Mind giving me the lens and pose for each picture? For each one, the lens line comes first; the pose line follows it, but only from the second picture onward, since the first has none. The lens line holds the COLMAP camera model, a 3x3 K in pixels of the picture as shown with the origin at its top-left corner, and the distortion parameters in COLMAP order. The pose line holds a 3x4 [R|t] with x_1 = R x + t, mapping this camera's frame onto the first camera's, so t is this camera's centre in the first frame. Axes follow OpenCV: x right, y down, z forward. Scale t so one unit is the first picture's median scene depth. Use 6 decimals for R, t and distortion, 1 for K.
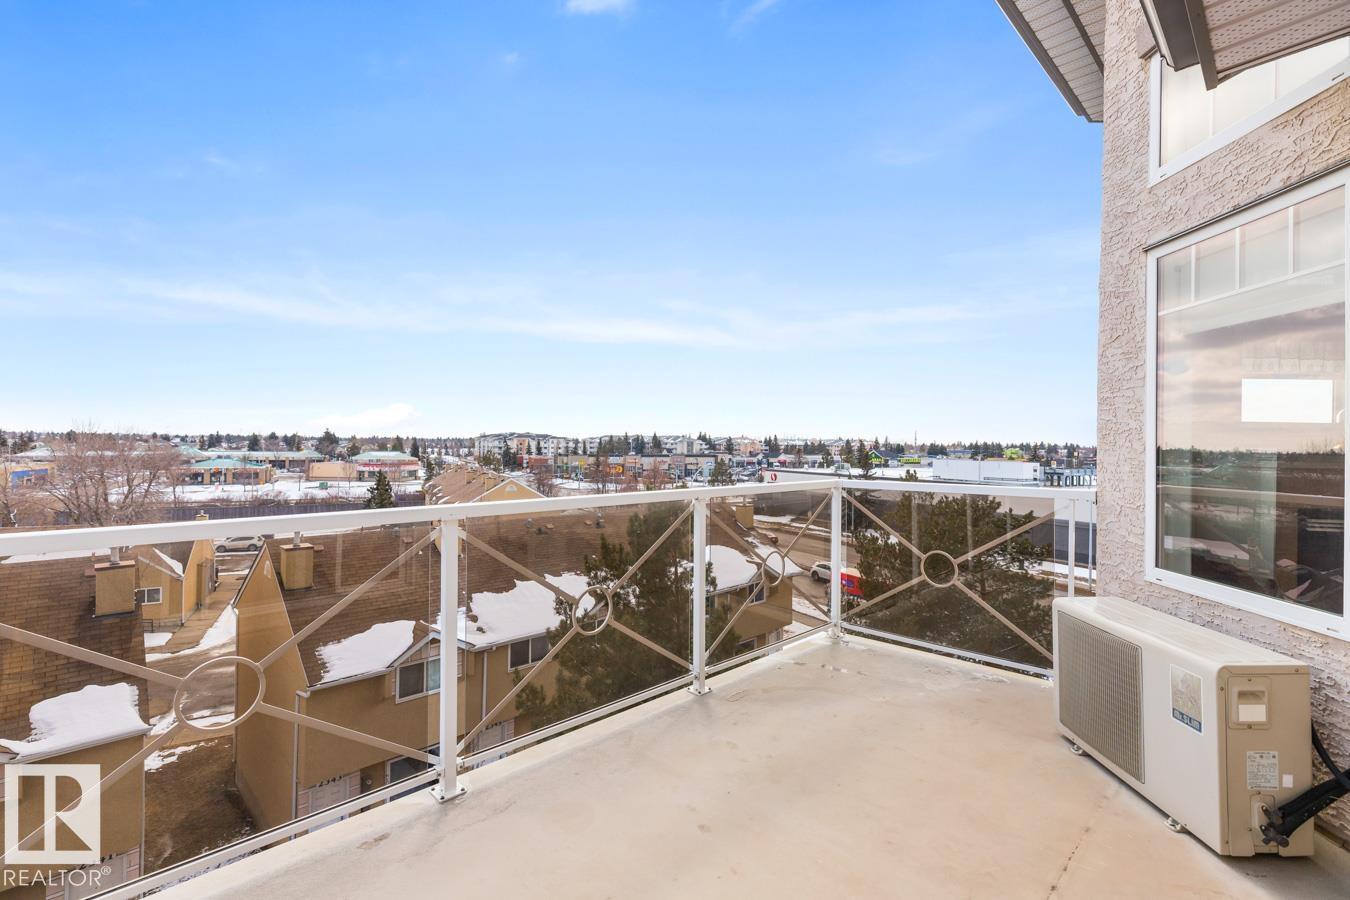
lens RADIAL K [[618.6, 0, 675.0], [0, 618.6, 450.0], [0, 0, 1]] dist [0.021330, 0.000117]
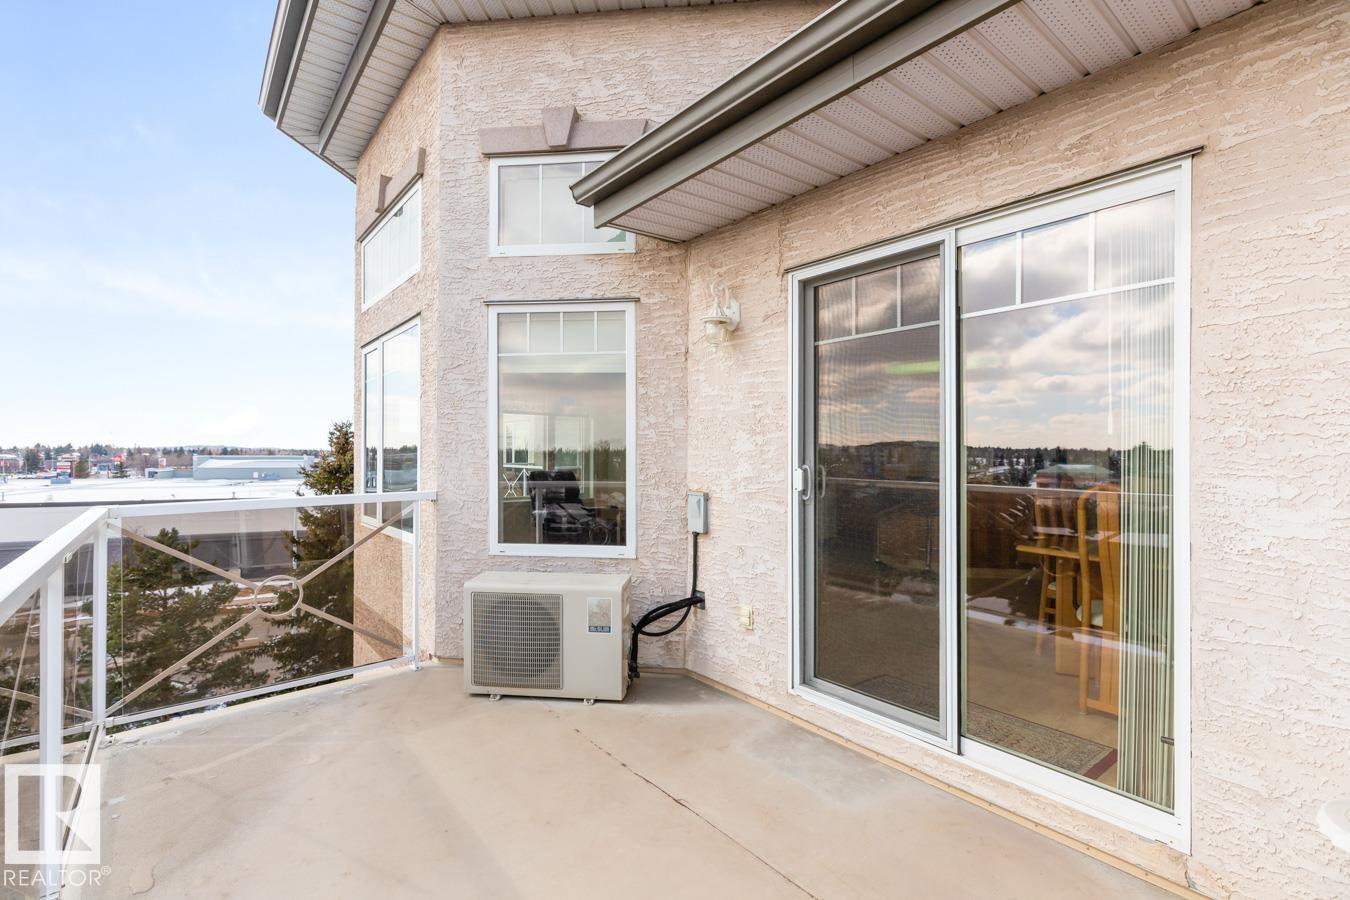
lens RADIAL K [[602.3, 0, 677.0], [0, 602.3, 463.8], [0, 0, 1]] dist [0.017221, 0.000107]
pose [[0.090369, -0.019474, 0.995718, -0.521200], [0.006256, 0.999800, 0.018986, -0.006236], [-0.995889, 0.004514, 0.090473, 0.539840]]
